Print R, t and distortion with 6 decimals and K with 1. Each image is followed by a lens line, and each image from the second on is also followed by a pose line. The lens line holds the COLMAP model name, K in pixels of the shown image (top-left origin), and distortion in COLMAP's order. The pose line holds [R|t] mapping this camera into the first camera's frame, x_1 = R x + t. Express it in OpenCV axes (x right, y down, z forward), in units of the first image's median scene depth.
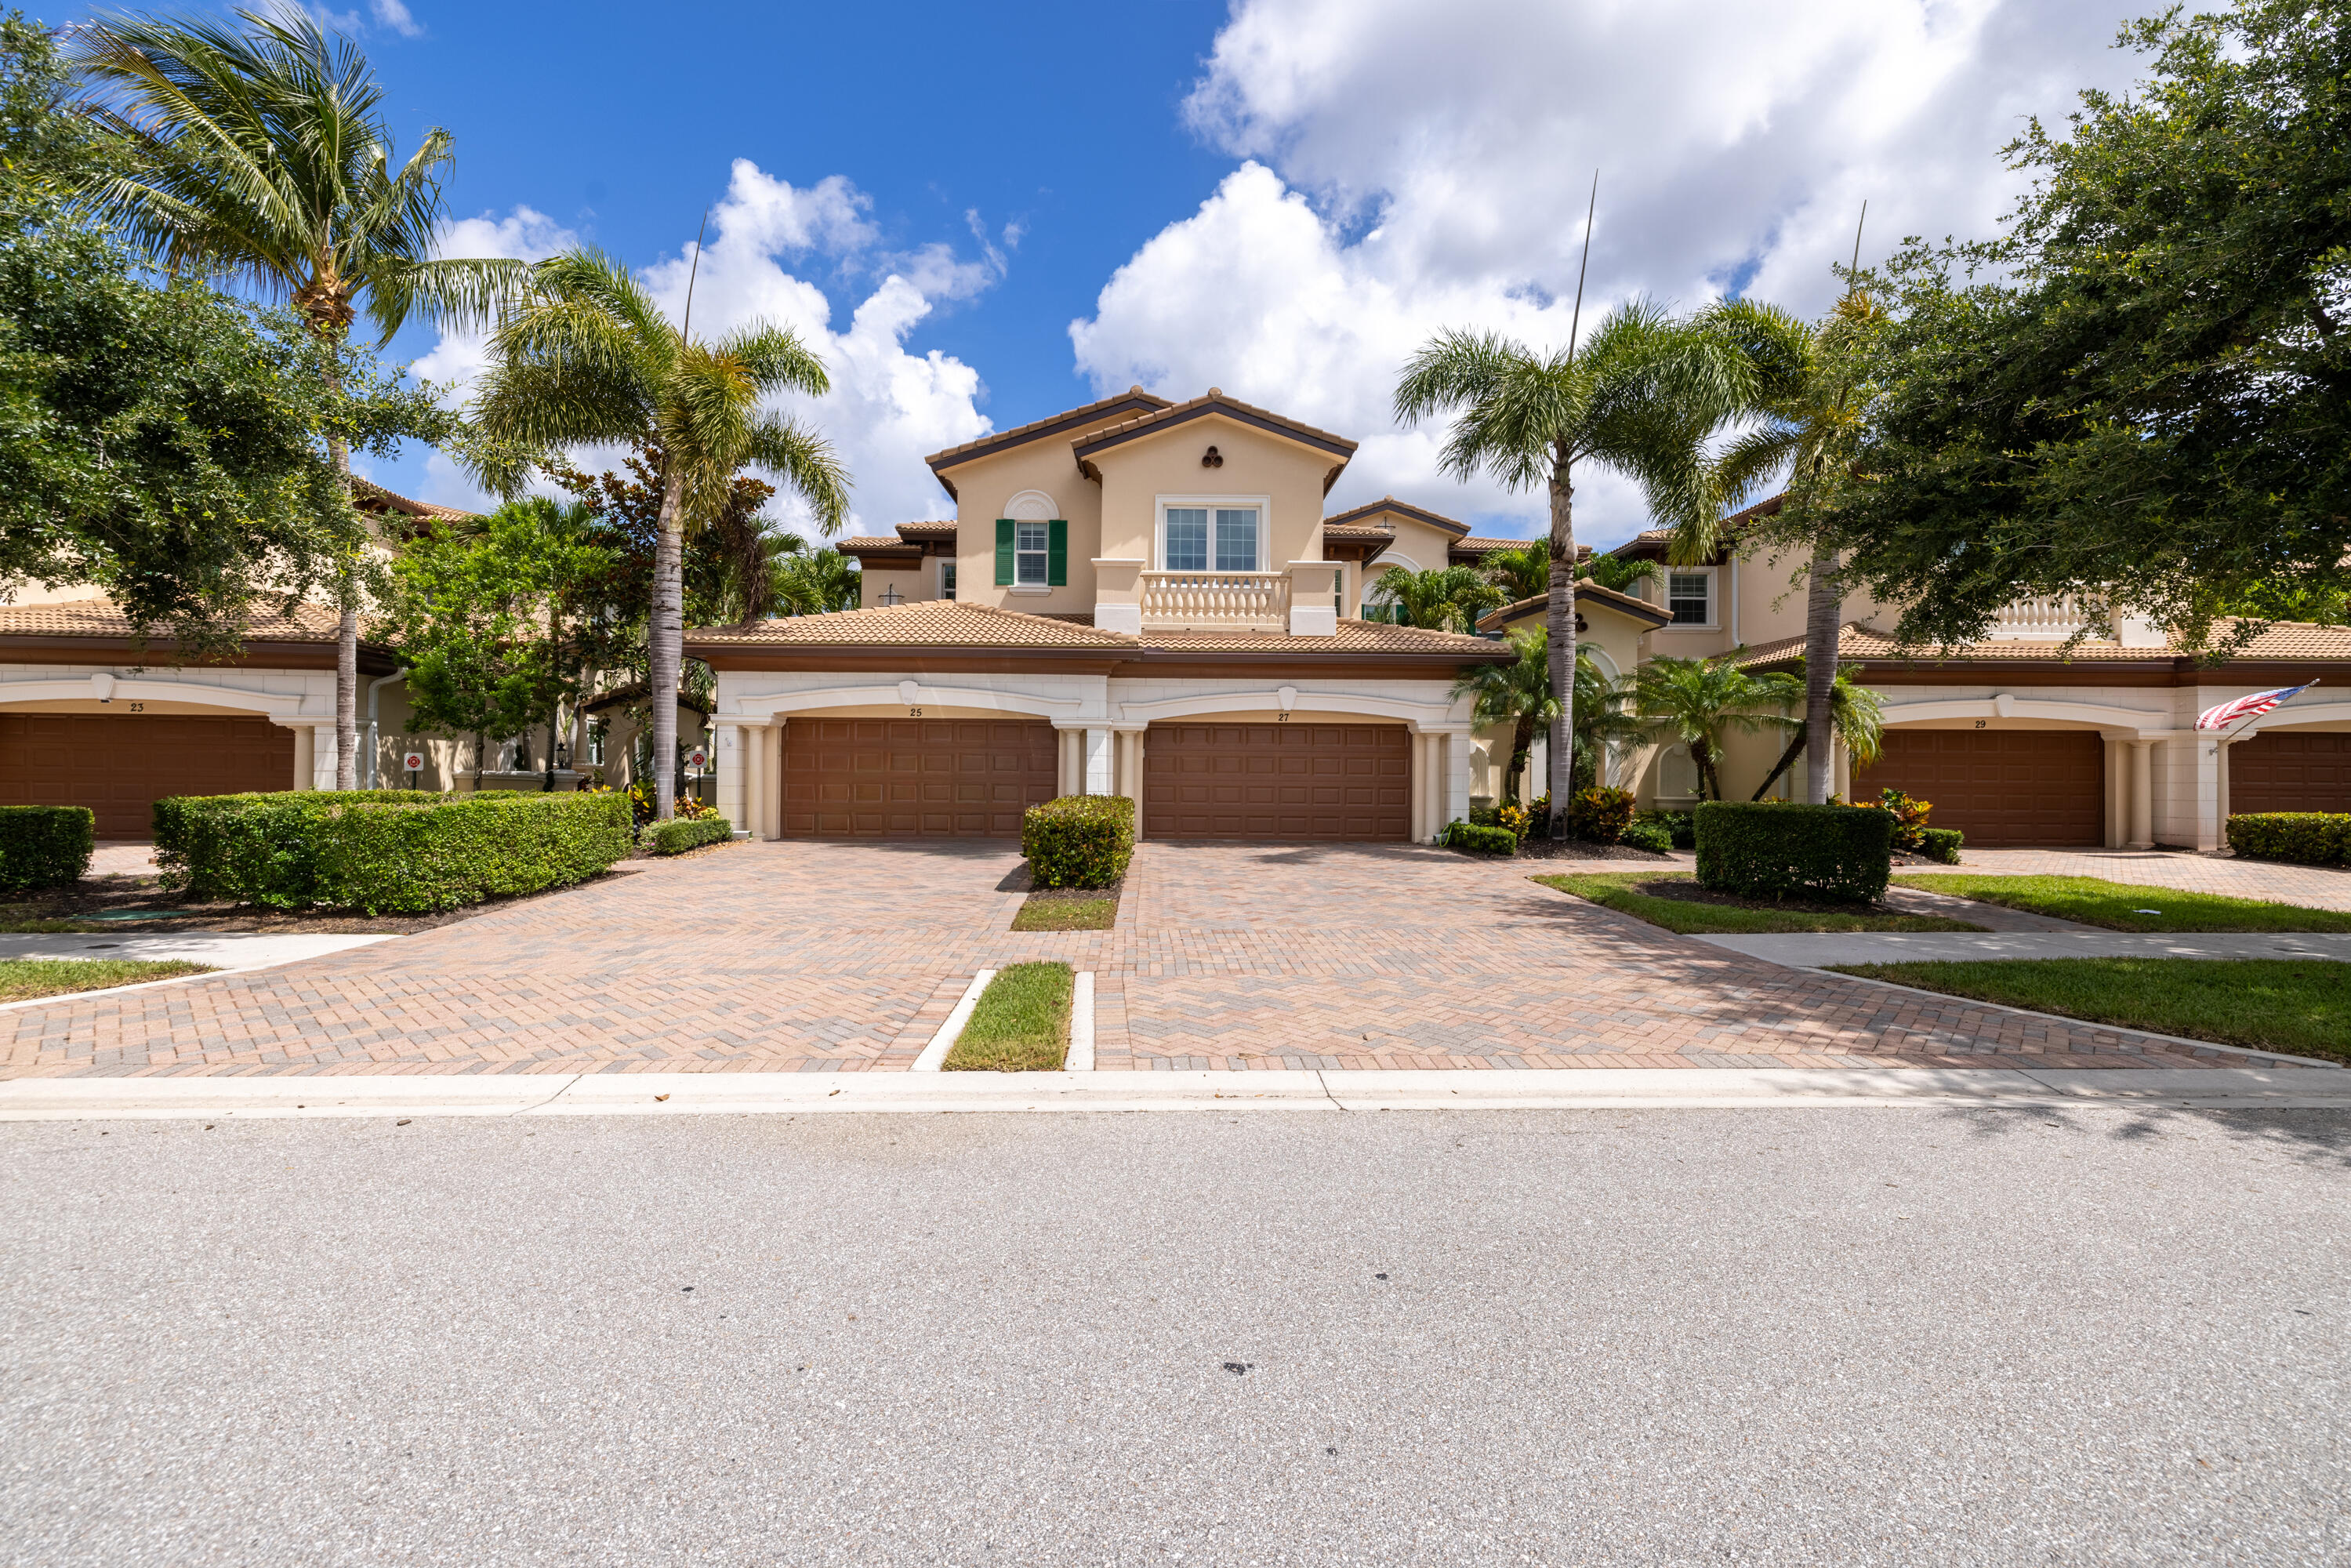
lens RADIAL K [[988.9, 0, 1164.5], [0, 988.9, 772.9], [0, 0, 1]] dist [0.001023, -0.000076]
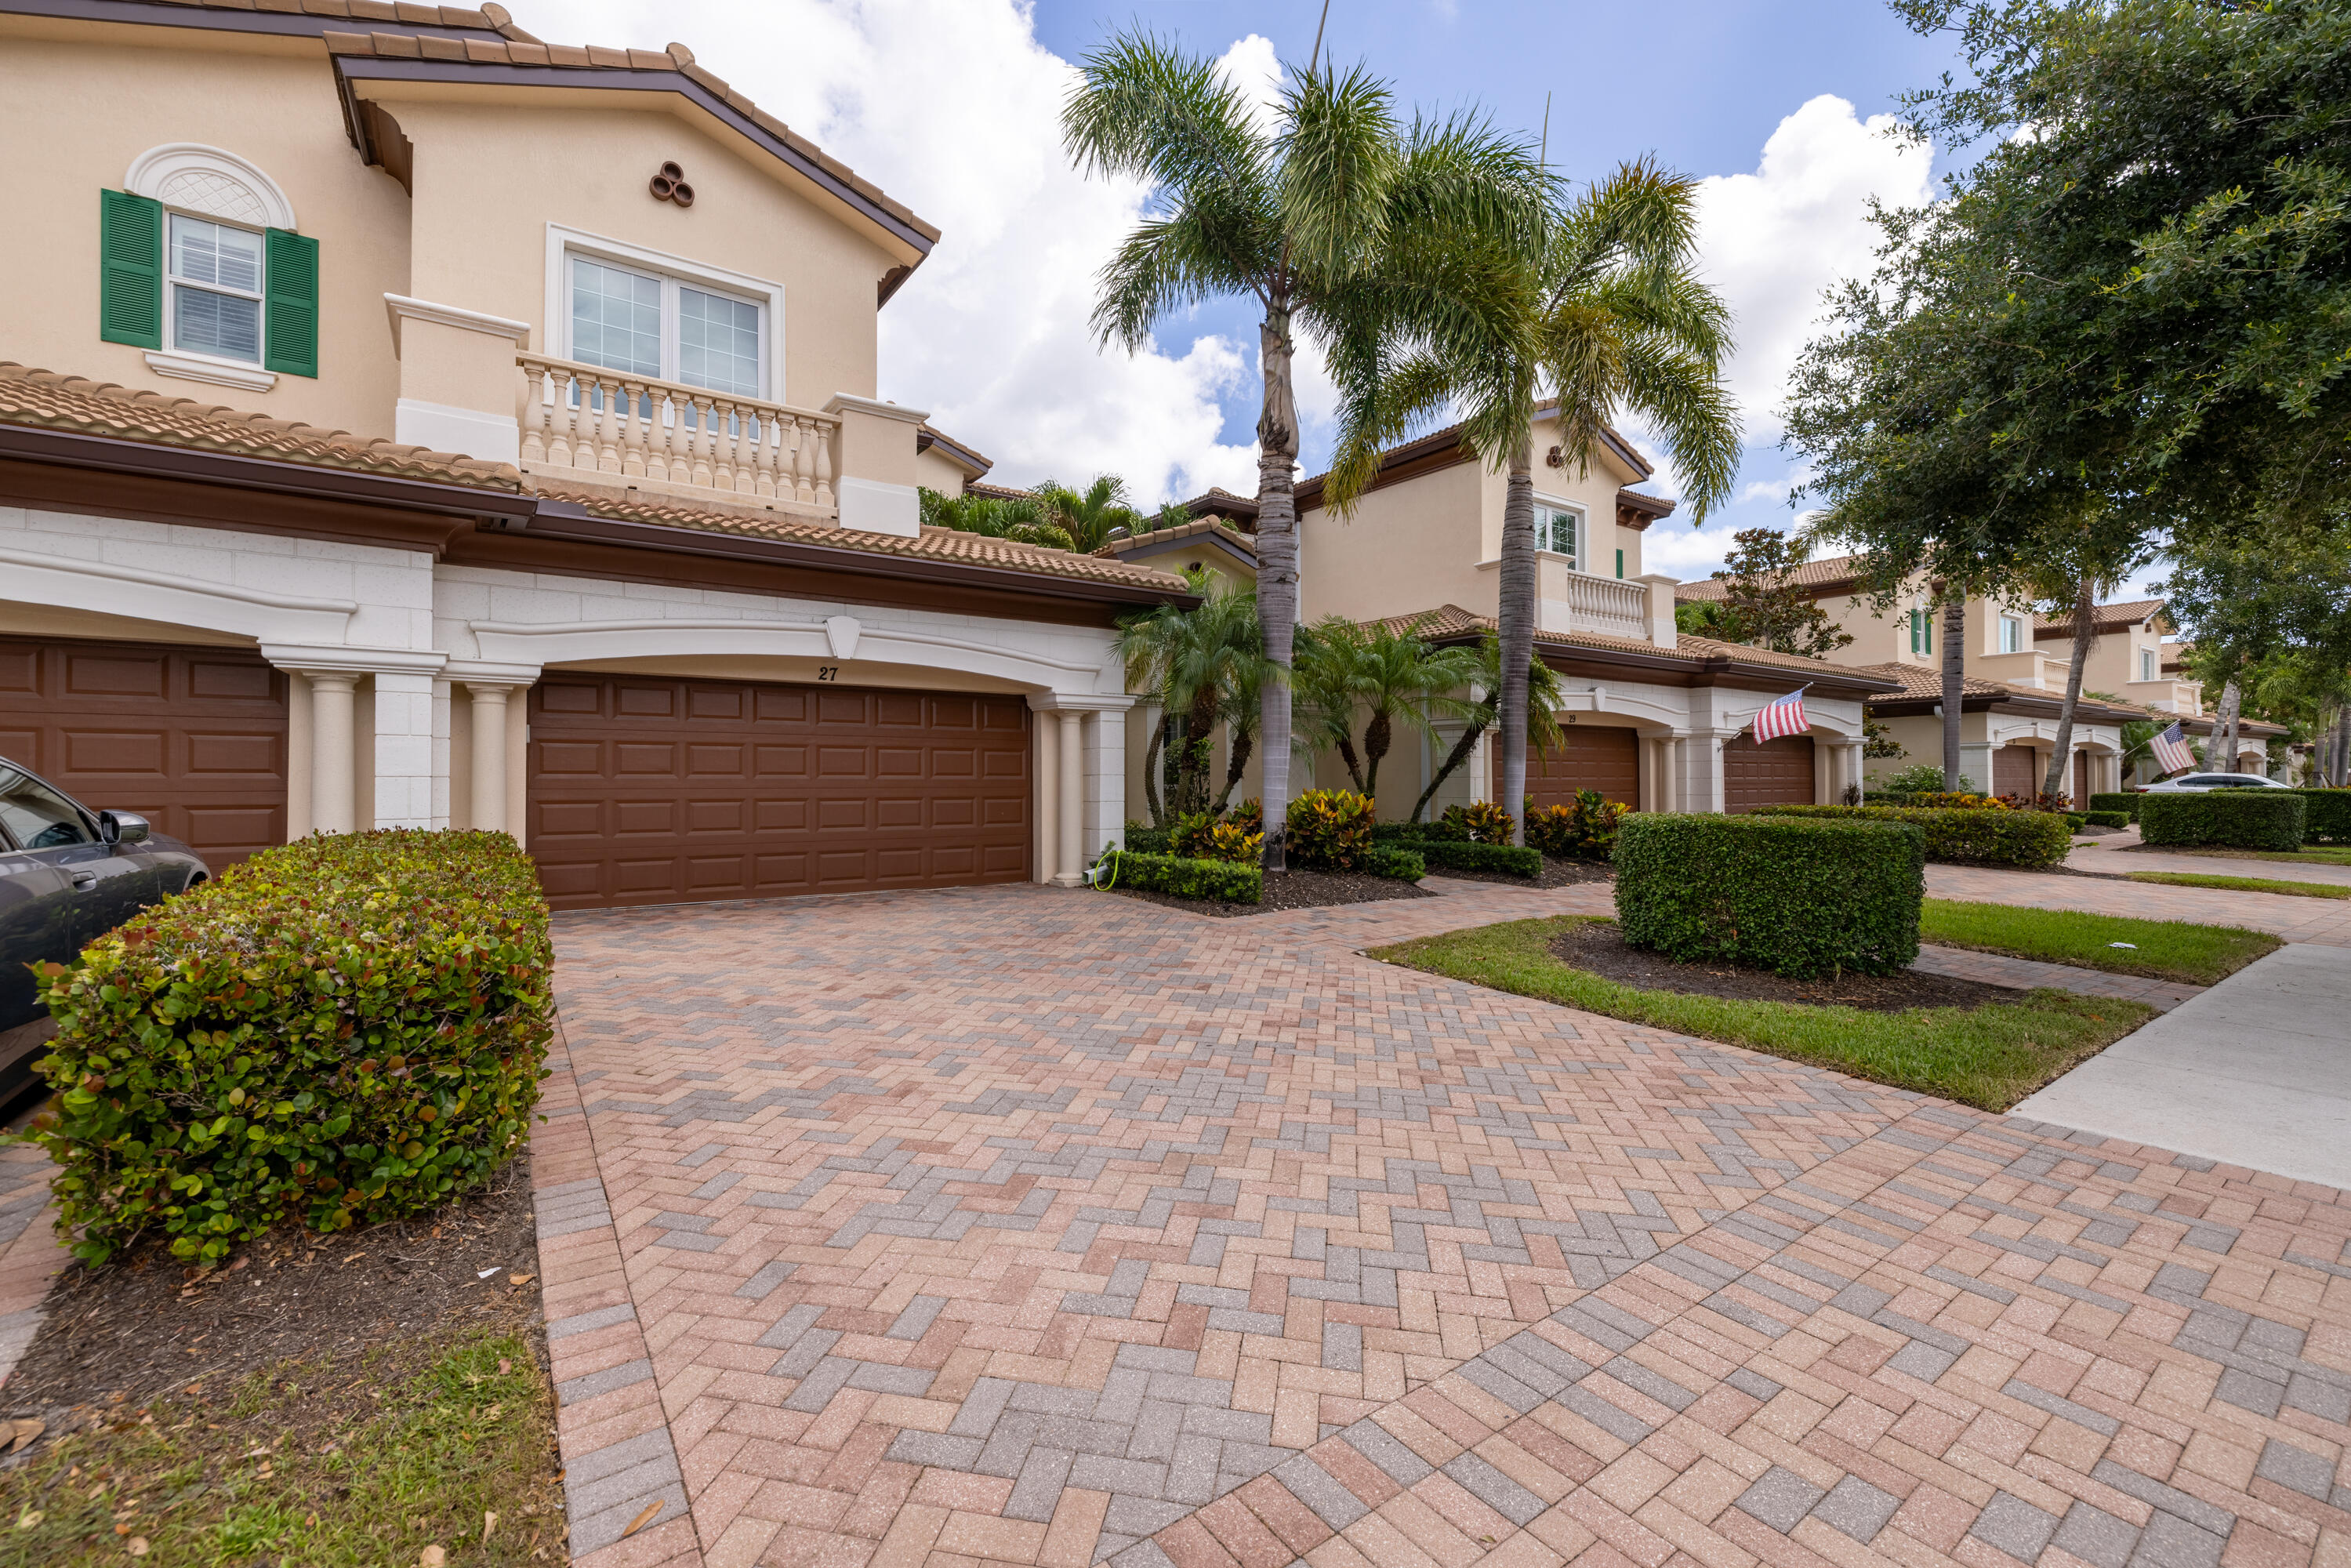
lens RADIAL K [[988.9, 0, 1150.8], [0, 988.9, 766.9], [0, 0, 1]] dist [0.001023, -0.000076]
pose [[0.831644, -0.001597, 0.555306, -0.035982], [0.007802, 0.999931, -0.008810, 0.002176], [-0.555254, 0.011659, 0.831599, 0.448367]]
